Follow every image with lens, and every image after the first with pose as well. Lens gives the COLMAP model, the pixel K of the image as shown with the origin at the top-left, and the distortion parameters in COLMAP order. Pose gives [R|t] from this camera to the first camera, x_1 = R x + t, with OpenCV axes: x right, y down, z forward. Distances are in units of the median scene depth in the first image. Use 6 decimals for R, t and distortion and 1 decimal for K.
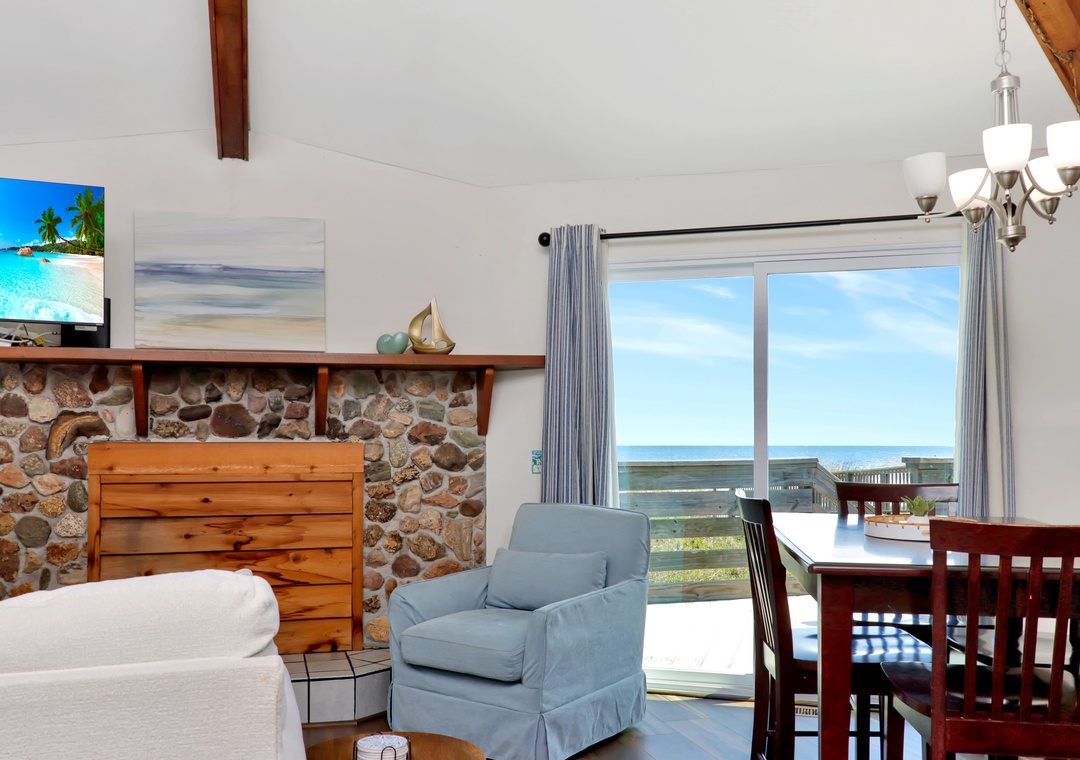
lens RADIAL K [[1003.1, 0, 557.0], [0, 1003.1, 425.4], [0, 0, 1]] dist [0.009472, -0.001891]
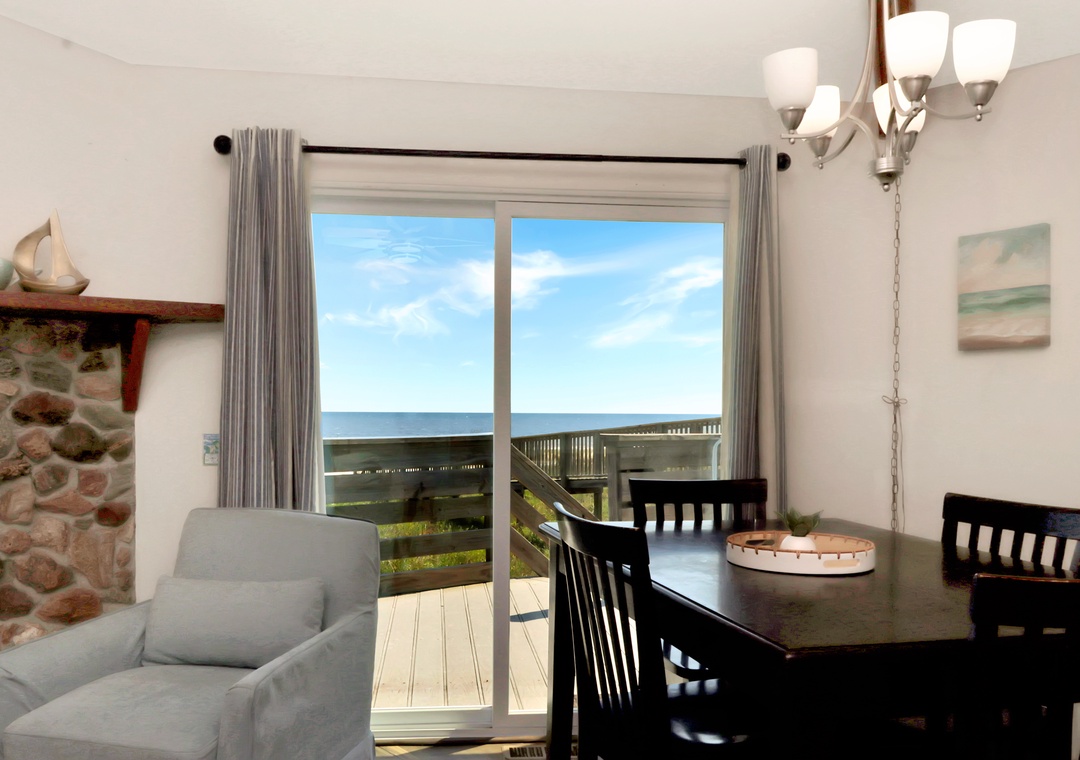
lens RADIAL K [[957.8, 0, 541.1], [0, 957.8, 428.8], [0, 0, 1]] dist [0.000321, 0.000813]
pose [[0.934894, 0.002571, 0.354917, -0.043128], [-0.014706, 0.999396, 0.031499, -0.004486], [-0.354621, -0.034667, 0.934367, 0.260022]]
